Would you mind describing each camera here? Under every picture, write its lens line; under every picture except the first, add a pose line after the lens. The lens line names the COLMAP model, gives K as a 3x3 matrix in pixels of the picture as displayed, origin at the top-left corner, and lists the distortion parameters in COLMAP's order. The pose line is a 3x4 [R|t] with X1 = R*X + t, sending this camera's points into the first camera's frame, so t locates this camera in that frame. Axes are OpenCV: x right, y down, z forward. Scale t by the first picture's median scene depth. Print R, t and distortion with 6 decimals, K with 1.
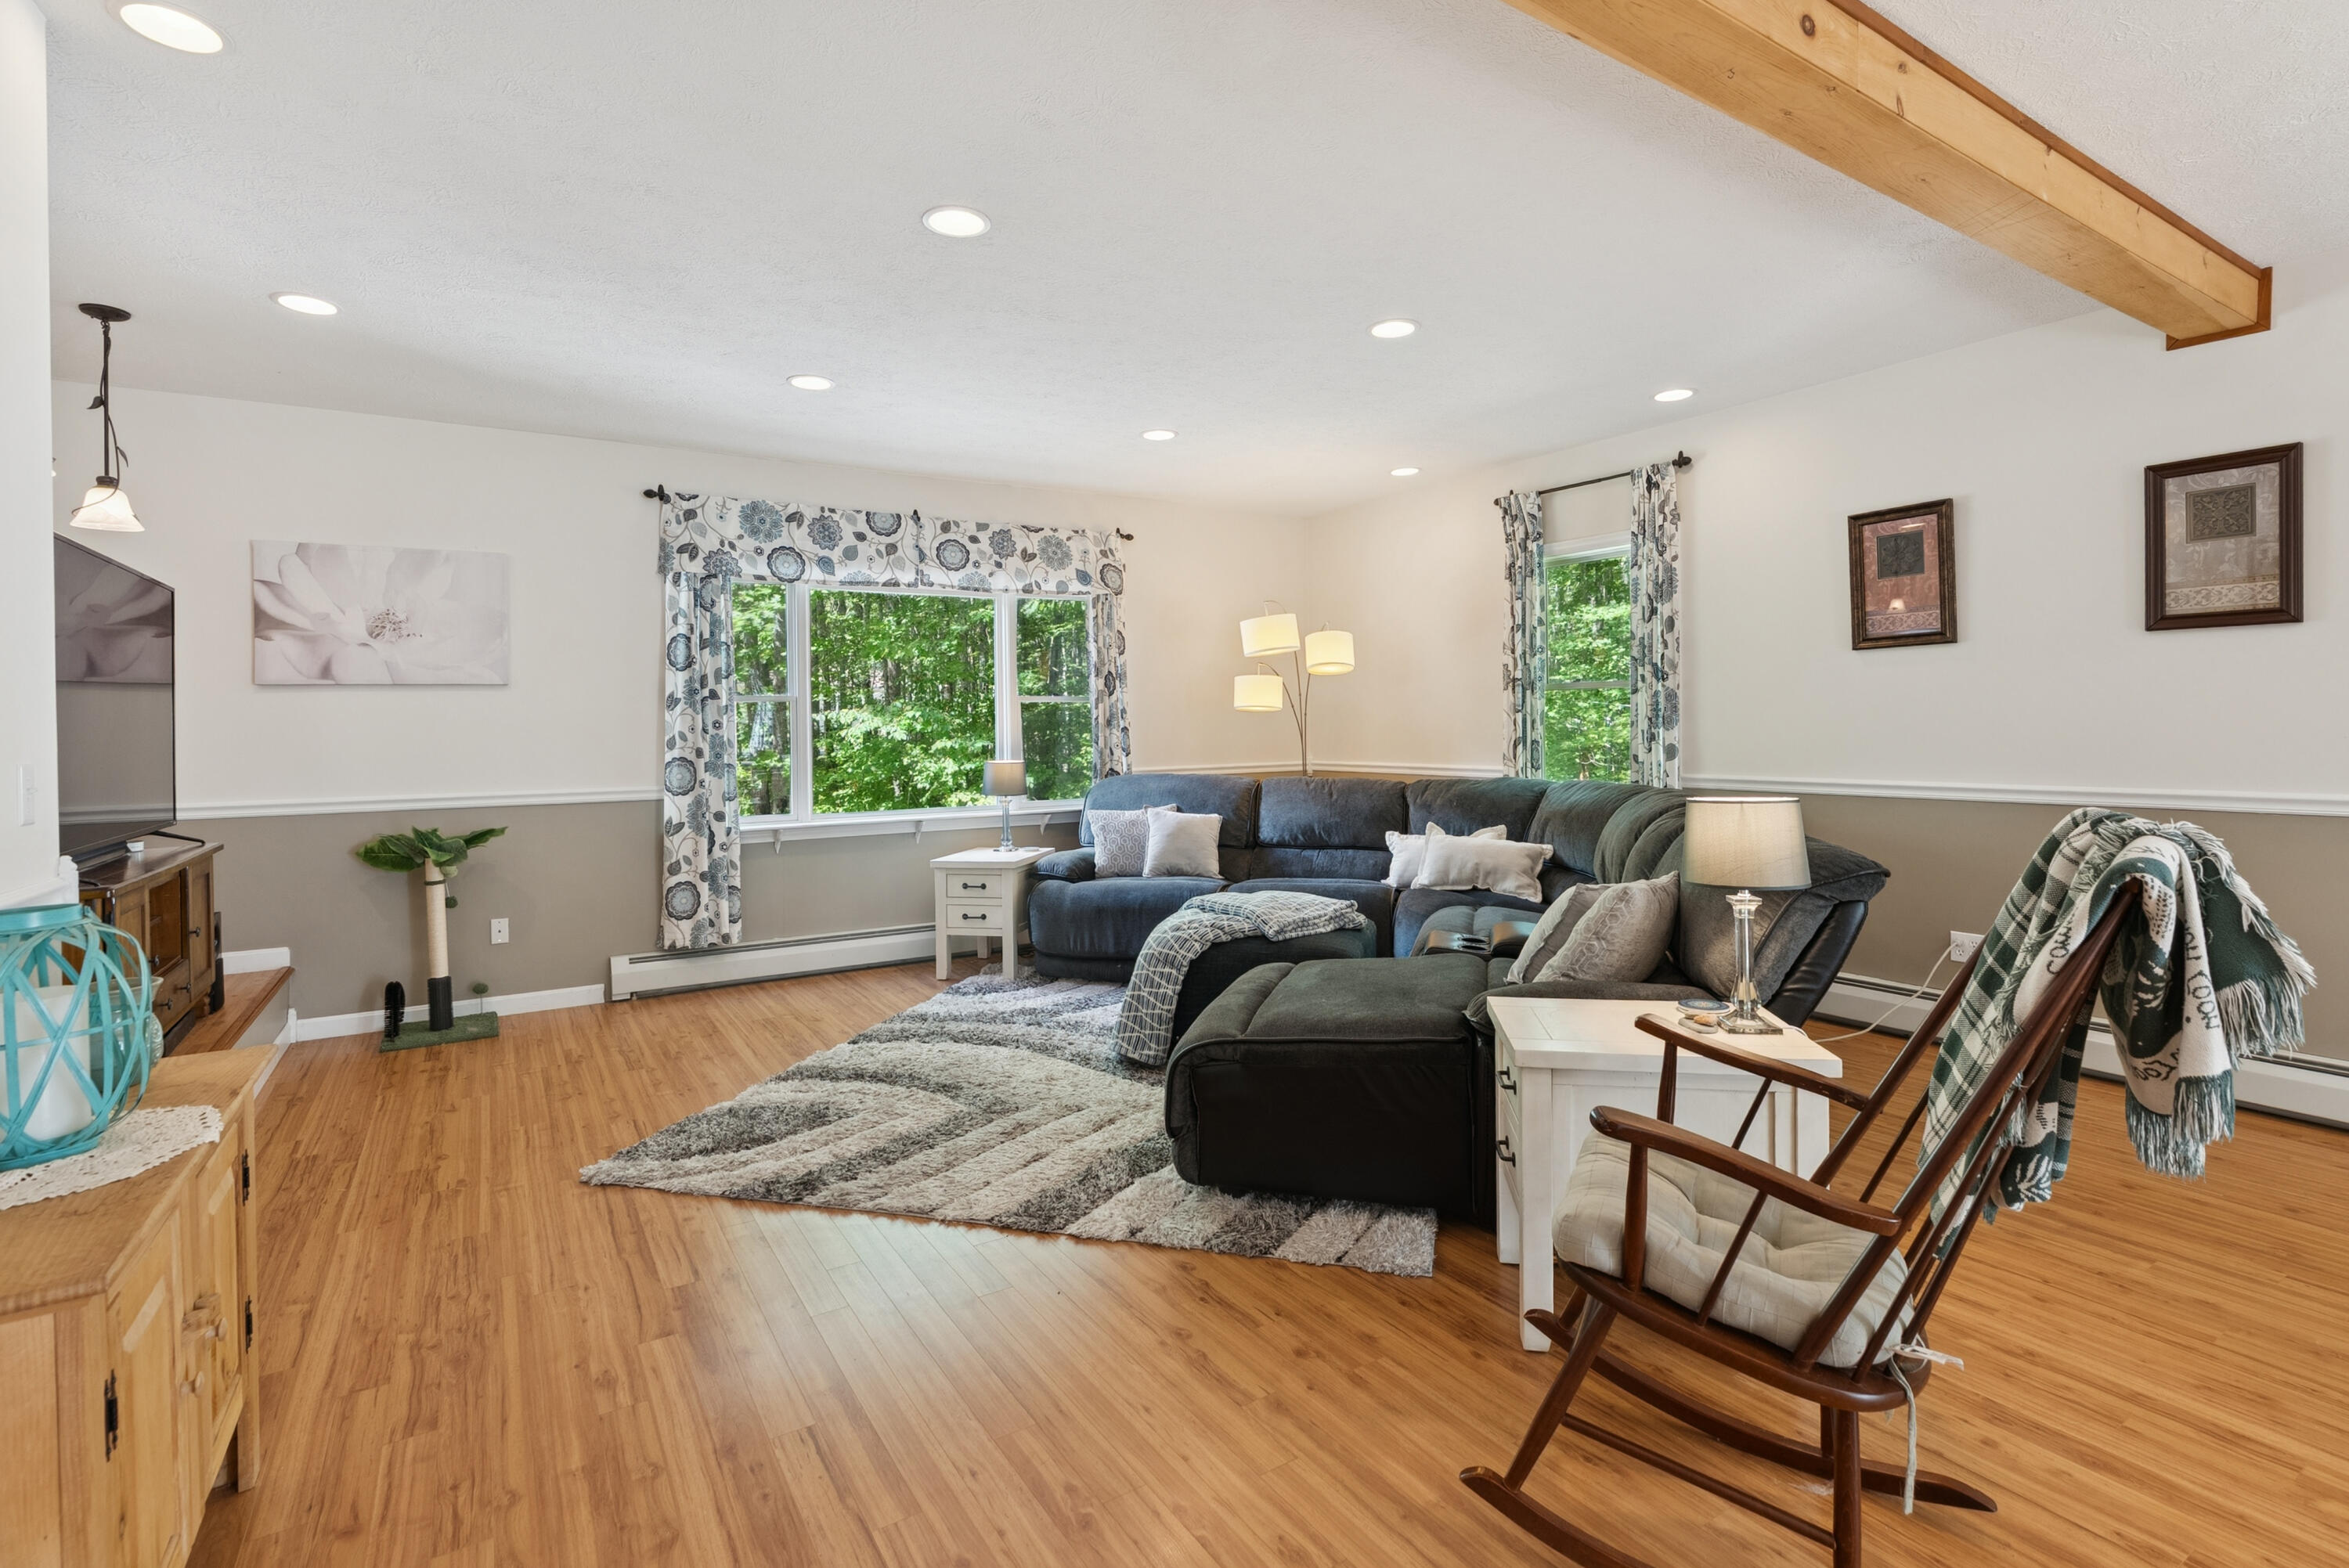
lens RADIAL K [[1088.7, 0, 1175.0], [0, 1088.7, 717.7], [0, 0, 1]] dist [0.000077, 0.000083]
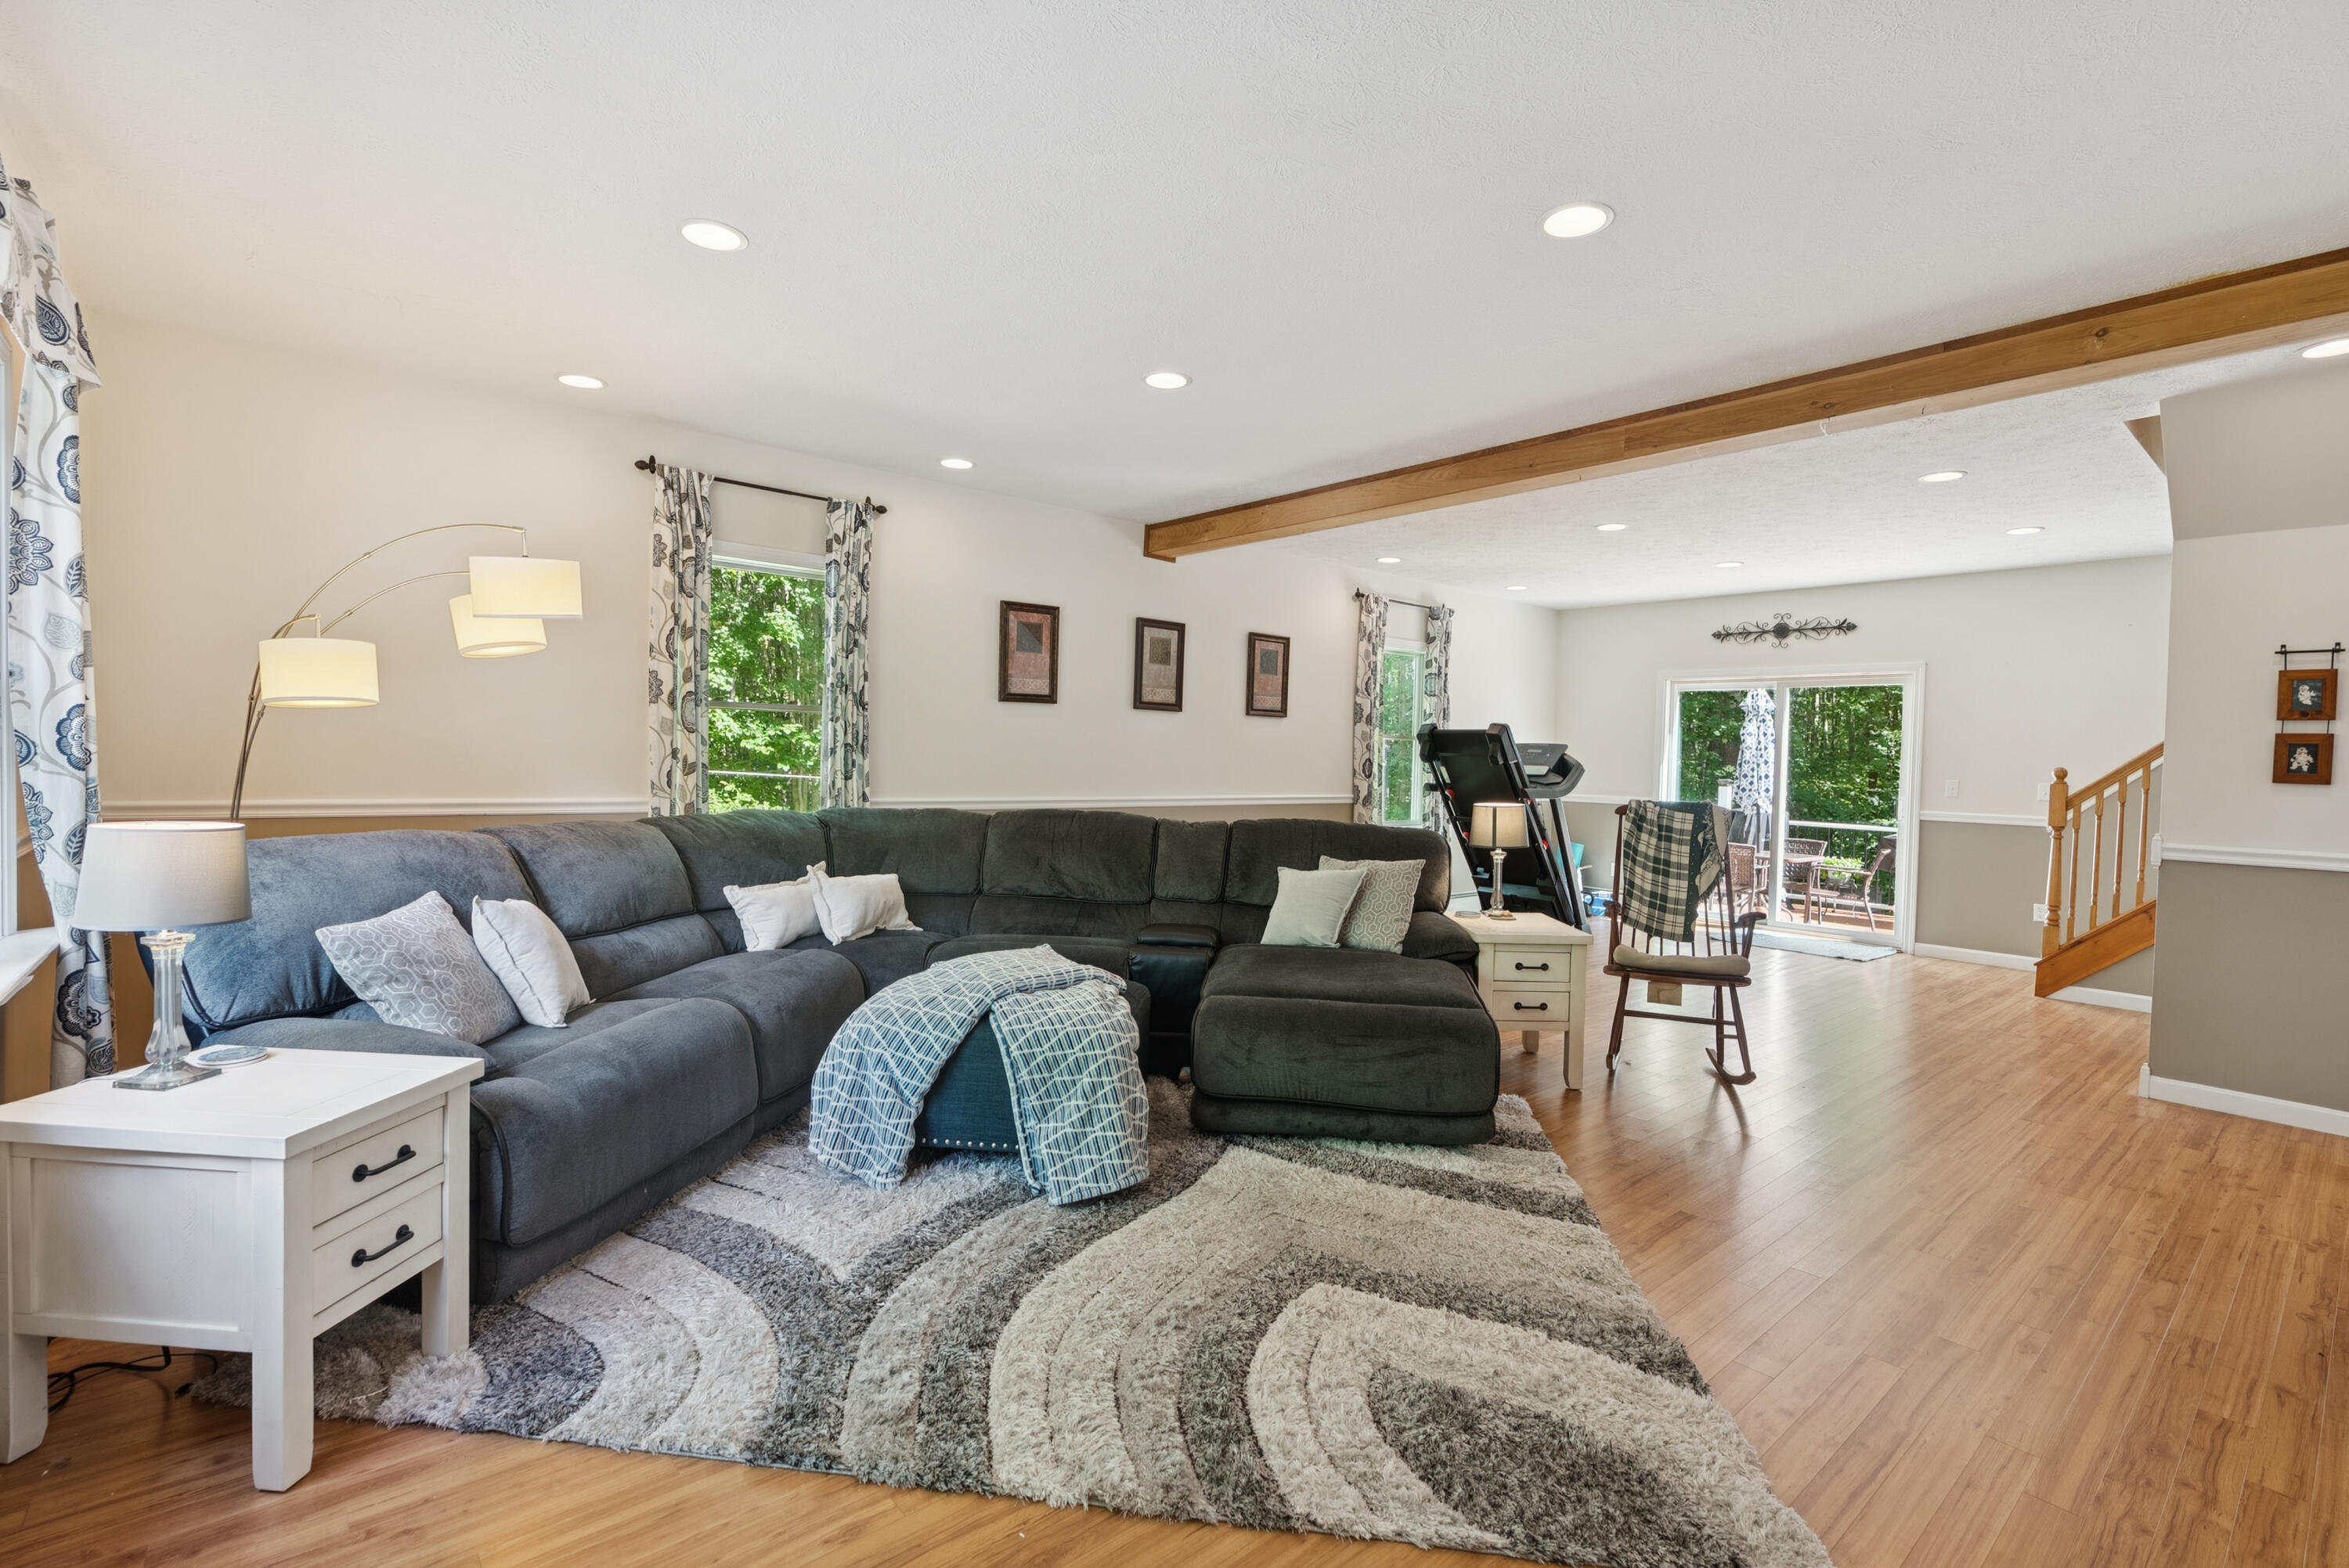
lens RADIAL K [[1082.7, 0, 1172.1], [0, 1082.7, 756.0], [0, 0, 1]] dist [-0.011245, 0.000158]
pose [[-0.146688, 0.016253, 0.989049, -0.766120], [-0.023100, 0.999536, -0.019851, 0.027649], [-0.988913, -0.025759, -0.146245, 1.053028]]
